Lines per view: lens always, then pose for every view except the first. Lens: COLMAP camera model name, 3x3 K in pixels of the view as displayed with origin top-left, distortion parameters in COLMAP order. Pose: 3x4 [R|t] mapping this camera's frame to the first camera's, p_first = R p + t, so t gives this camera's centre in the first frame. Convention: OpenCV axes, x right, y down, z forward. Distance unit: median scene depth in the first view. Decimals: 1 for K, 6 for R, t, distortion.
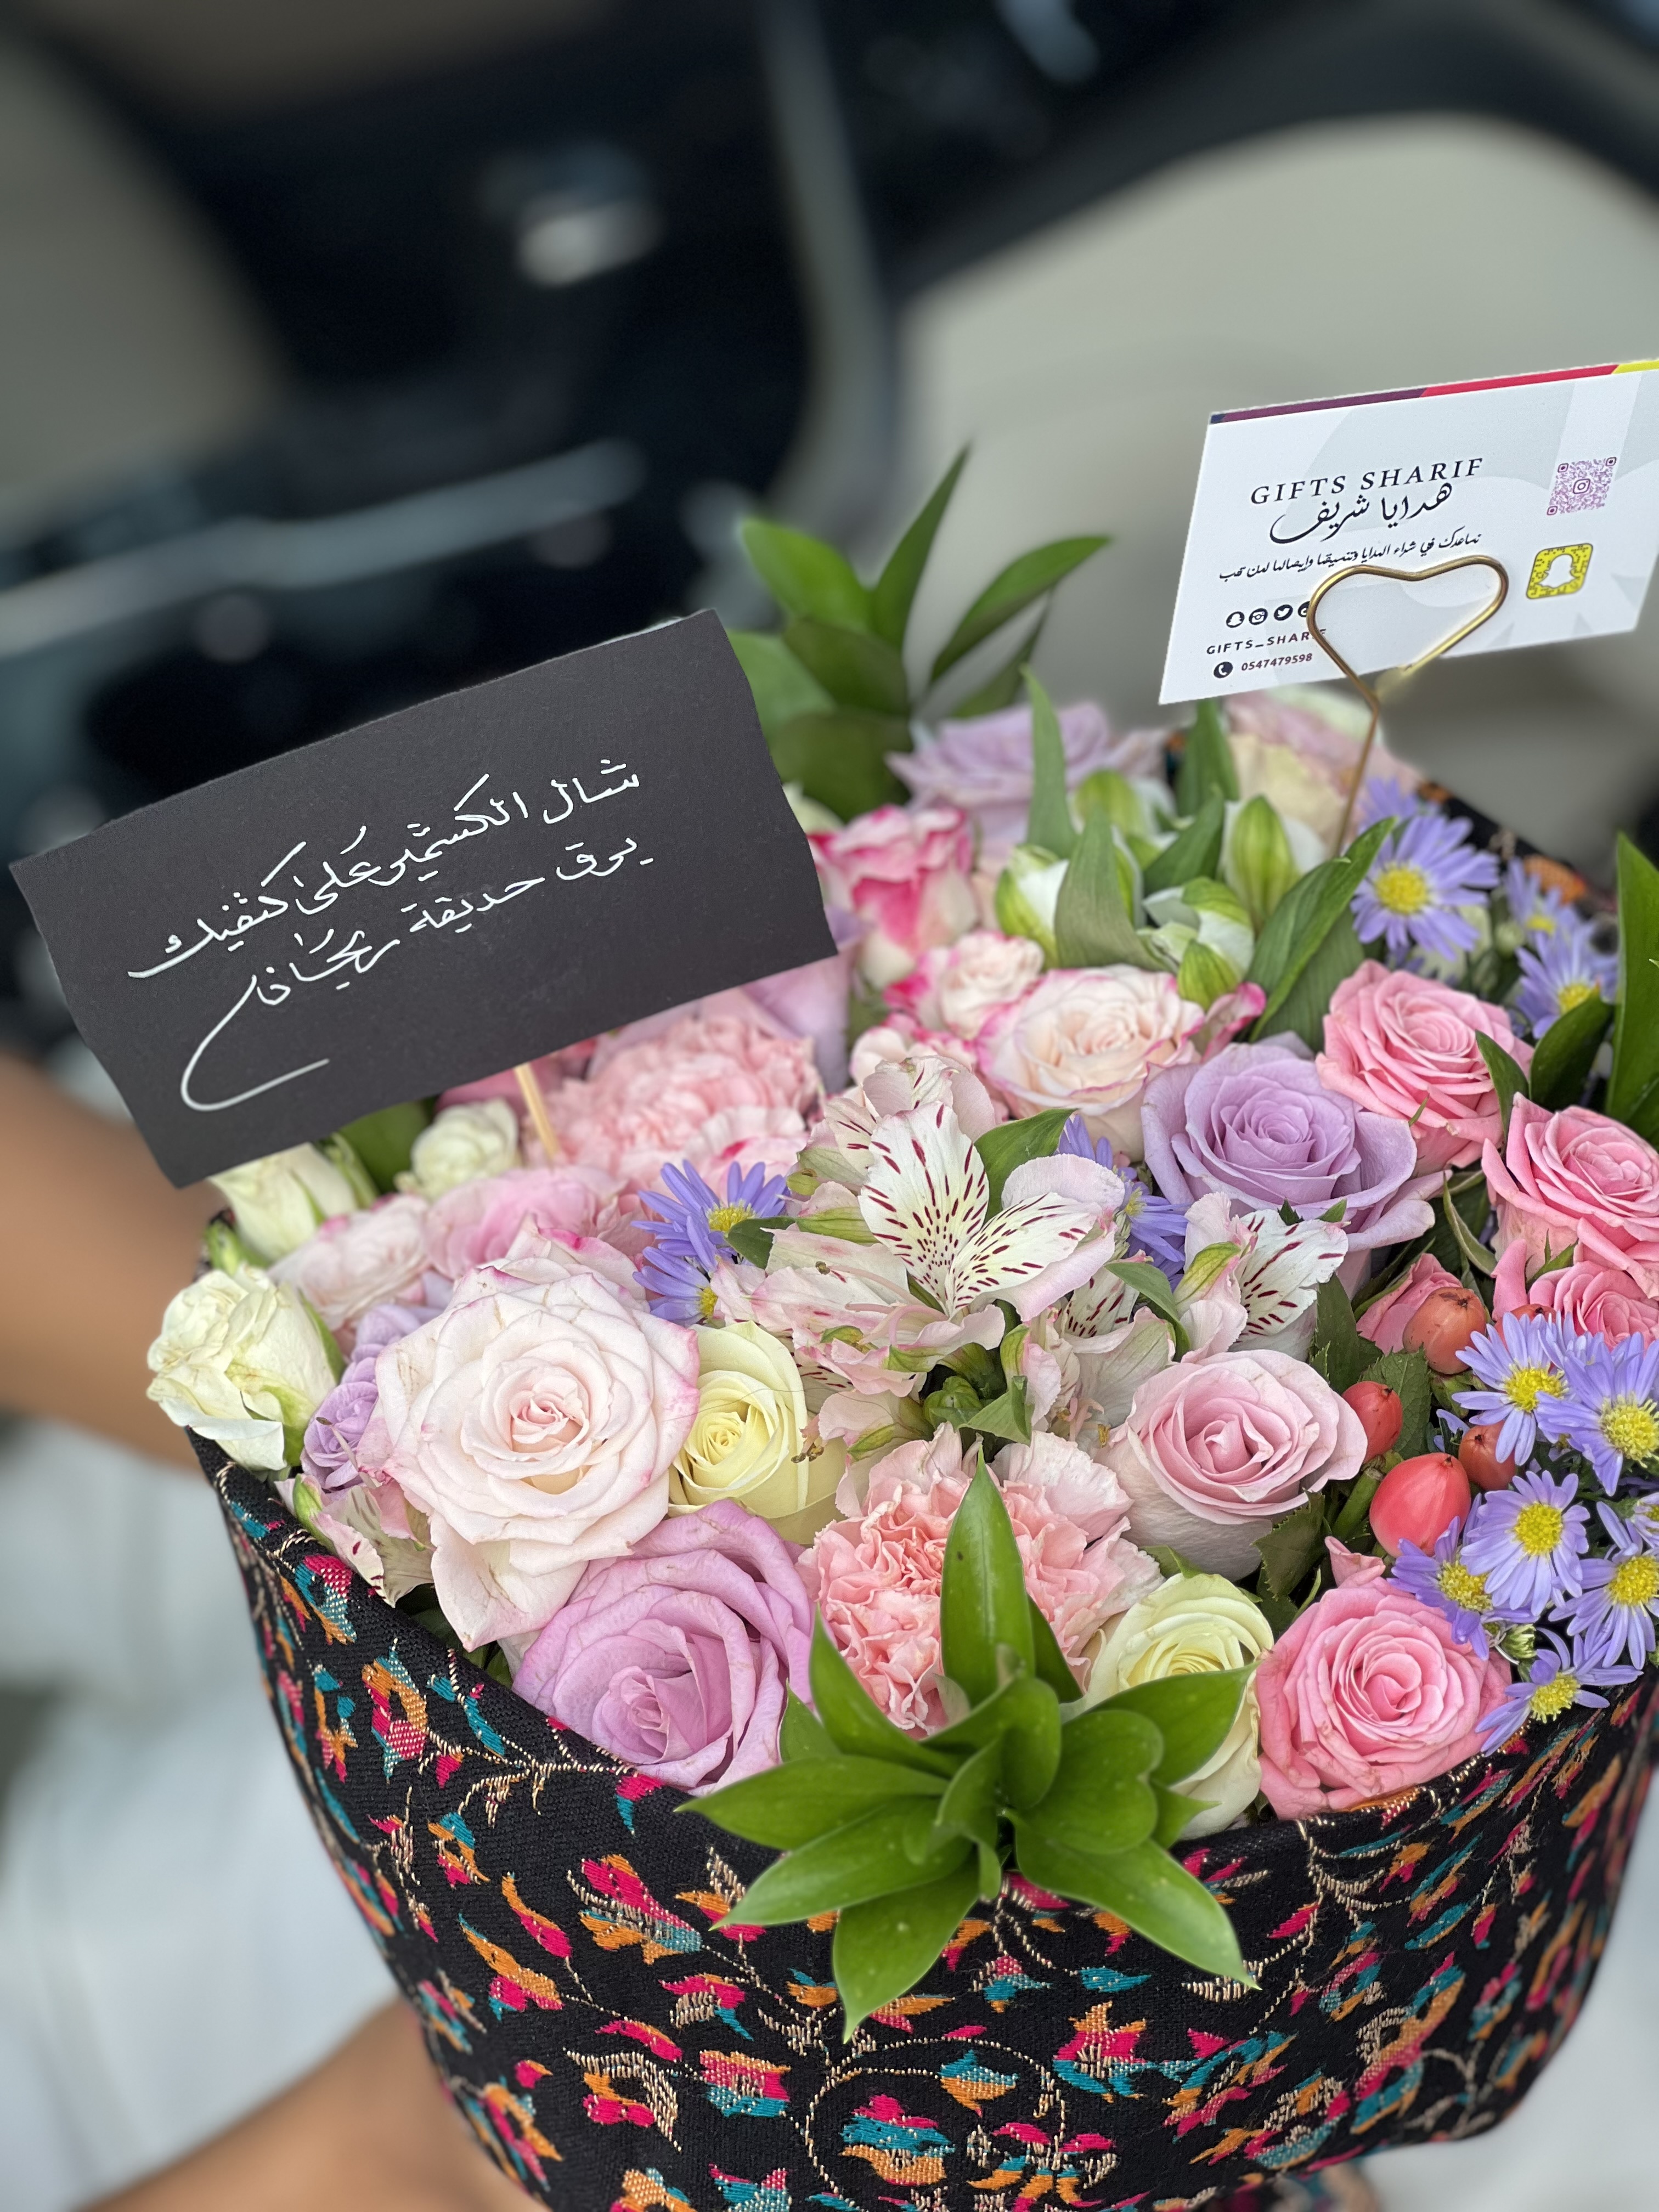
lens RADIAL K [[5012.4, 0, 829.5], [0, 5012.4, 1106.0], [0, 0, 1]] dist [0.023562, 2.079781]
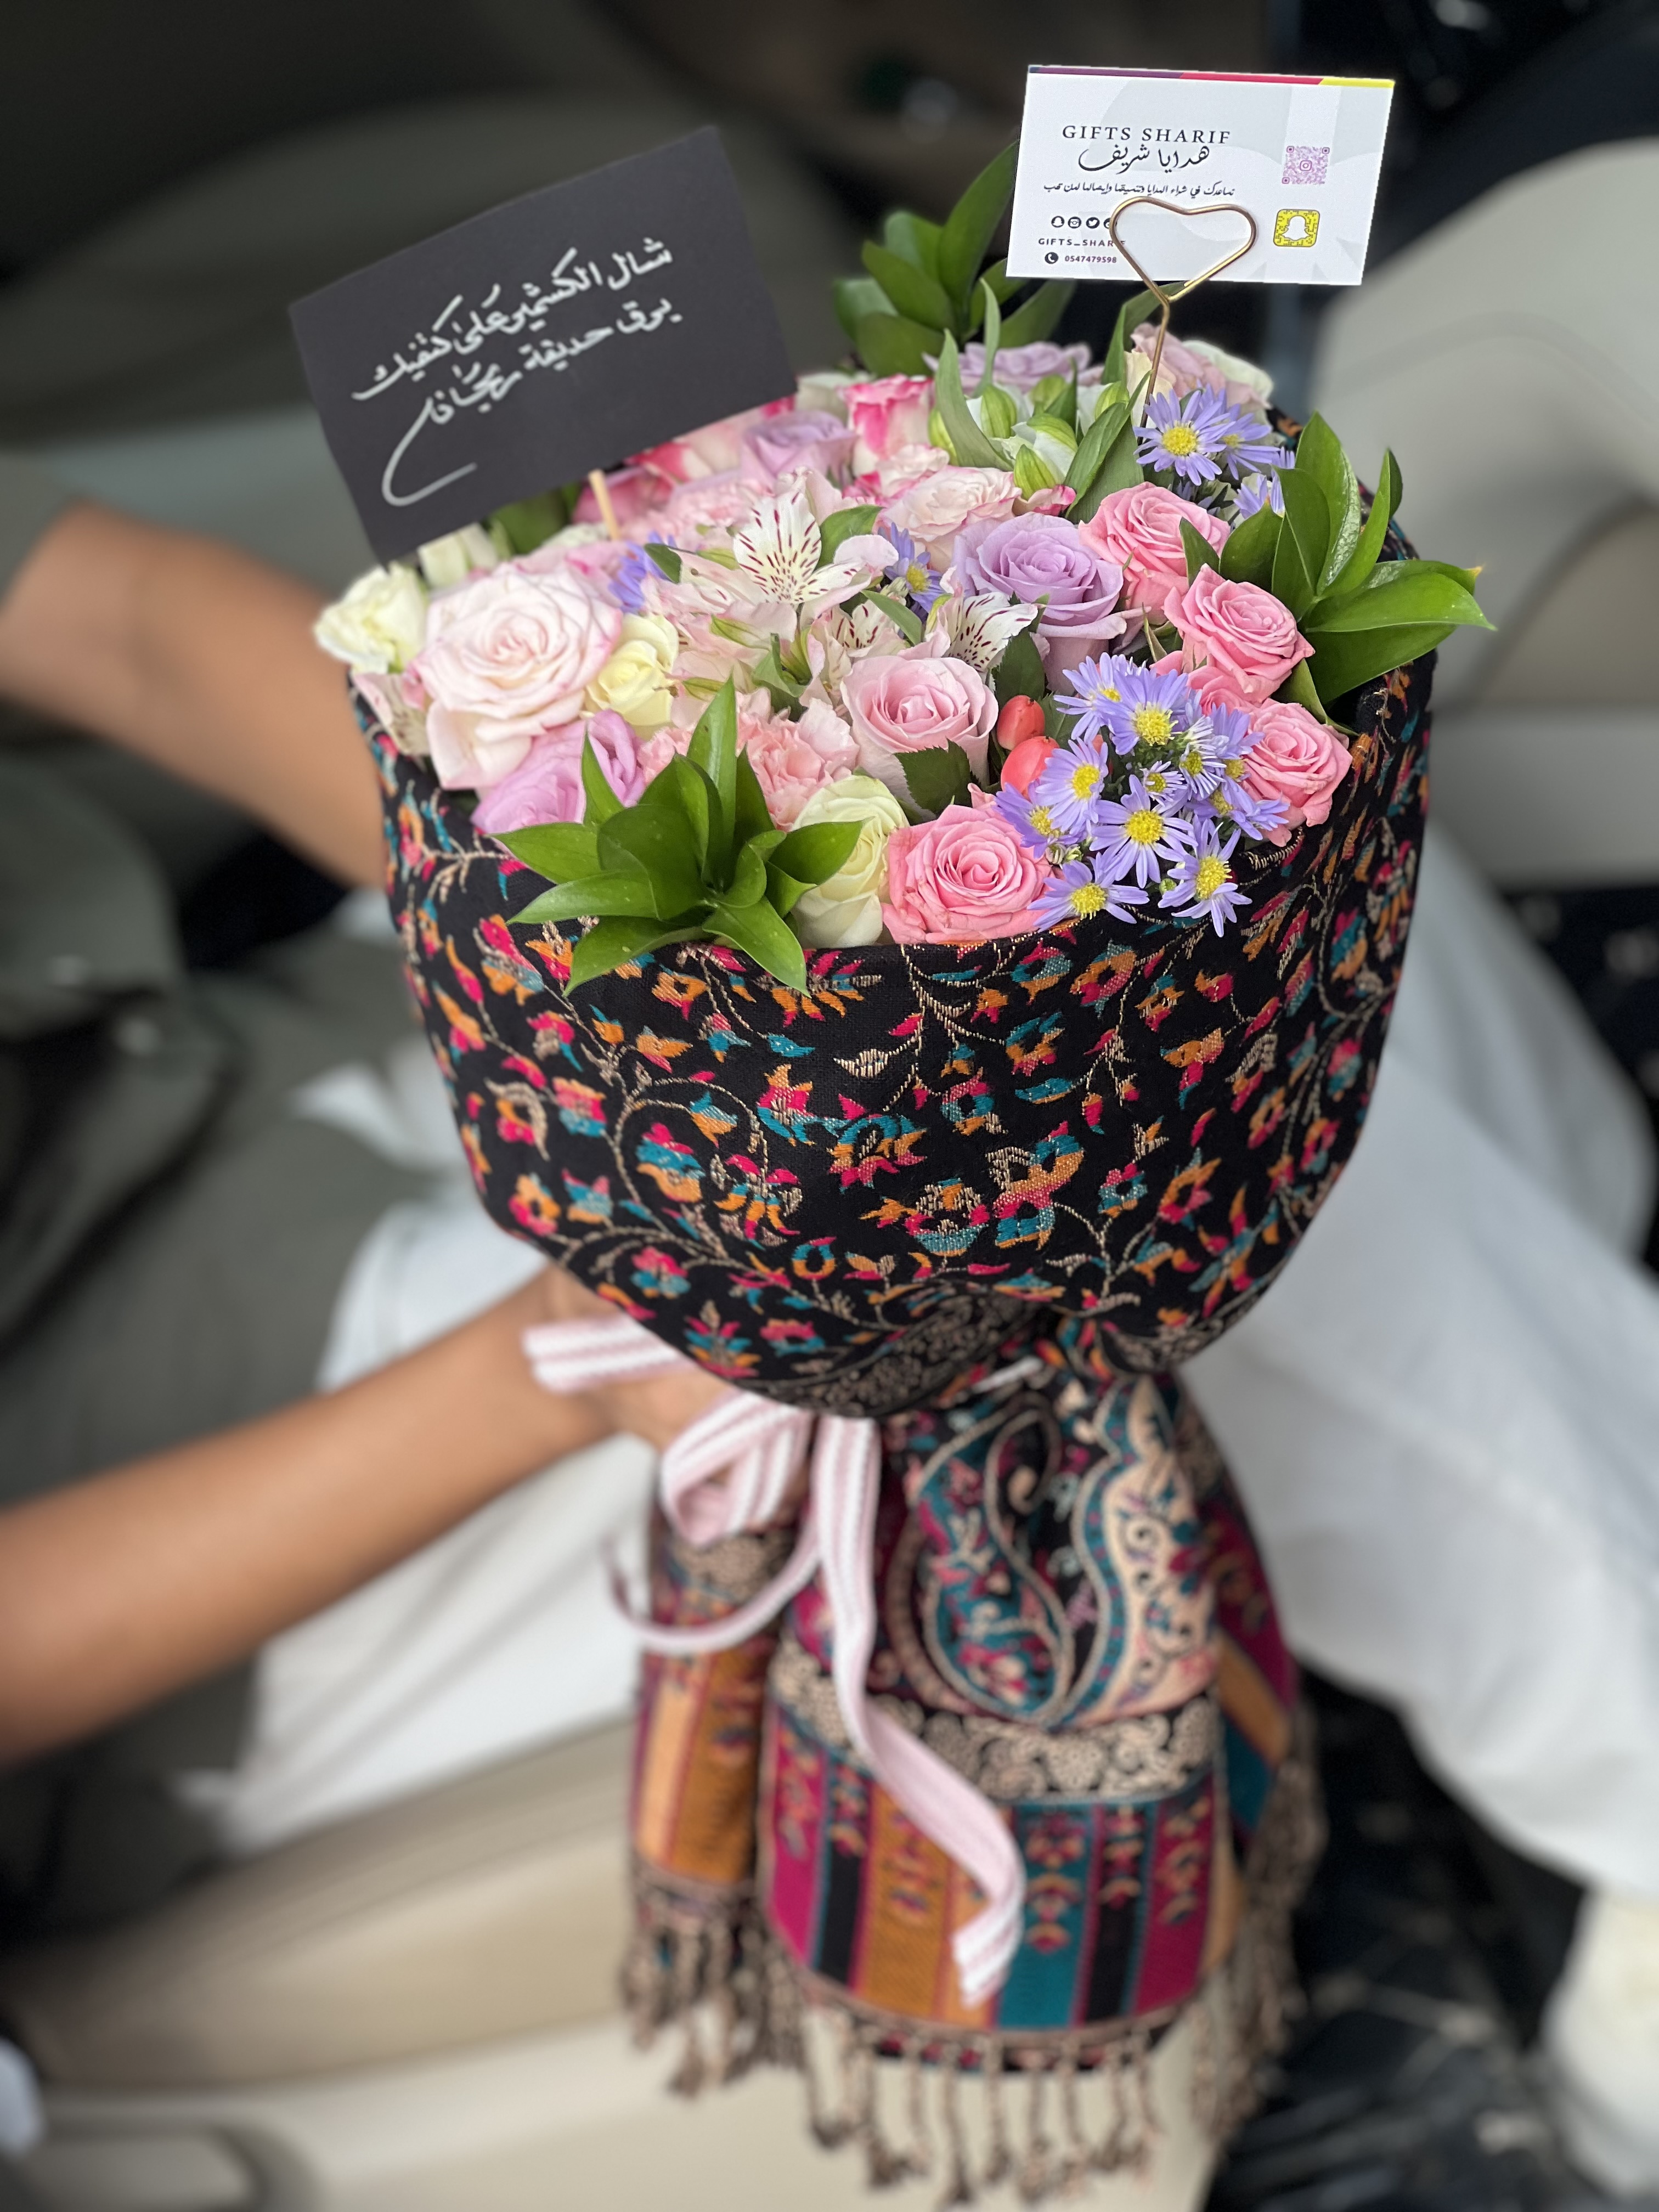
lens RADIAL K [[5022.8, 0, 829.5], [0, 5022.8, 1106.0], [0, 0, 1]] dist [-0.580044, 9.376014]
pose [[0.954468, 0.159851, -0.251870, 0.447330], [-0.177039, 0.983082, -0.046973, 0.255529], [0.240100, 0.089425, 0.966620, -0.469555]]
